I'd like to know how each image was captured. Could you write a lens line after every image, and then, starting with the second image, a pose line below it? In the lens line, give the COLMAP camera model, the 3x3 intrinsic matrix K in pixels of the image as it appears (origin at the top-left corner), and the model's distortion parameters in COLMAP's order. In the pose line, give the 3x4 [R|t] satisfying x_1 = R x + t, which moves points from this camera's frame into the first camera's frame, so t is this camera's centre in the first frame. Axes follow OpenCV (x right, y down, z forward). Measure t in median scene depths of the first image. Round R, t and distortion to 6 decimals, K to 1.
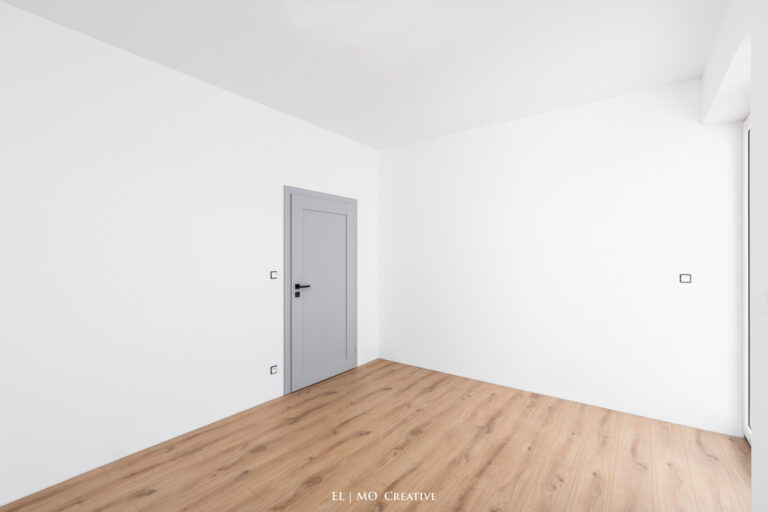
lens RADIAL K [[358.6, 0, 384.0], [0, 358.6, 251.8], [0, 0, 1]] dist [-0.015982, 0.002170]
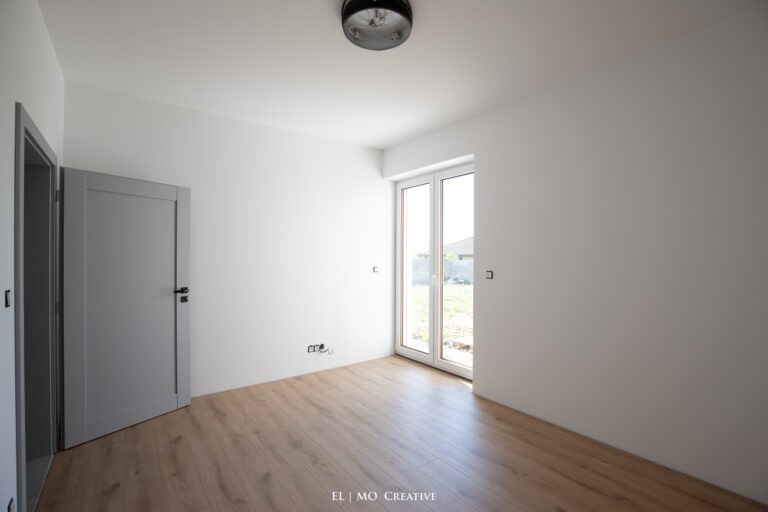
lens RADIAL K [[358.6, 0, 385.1], [0, 358.6, 255.7], [0, 0, 1]] dist [-0.015982, 0.002170]
pose [[0.279272, -0.012986, 0.960124, -0.669023], [-0.008665, 0.999834, 0.016044, -0.010909], [-0.960173, -0.012800, 0.279113, 0.463779]]
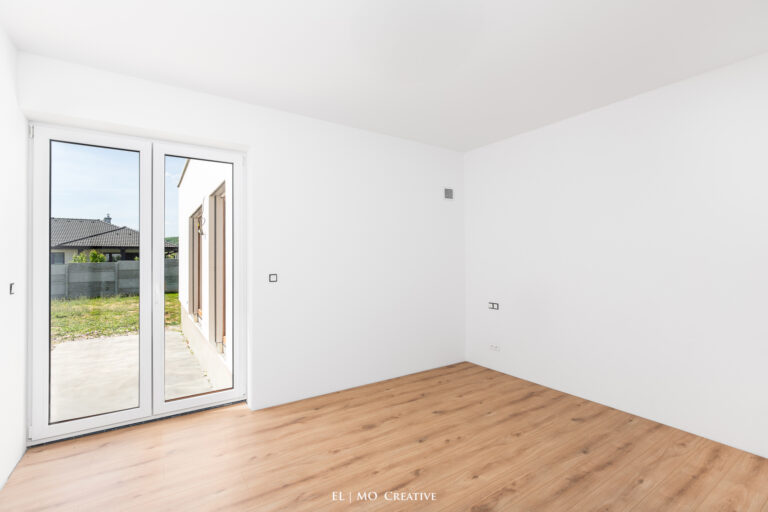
lens RADIAL K [[358.6, 0, 389.4], [0, 358.6, 251.9], [0, 0, 1]] dist [-0.015982, 0.002170]
pose [[-0.943812, -0.005614, 0.330435, -0.200615], [-0.009229, 0.999913, -0.009373, -0.008578], [-0.330354, -0.011895, -0.943782, 1.368613]]
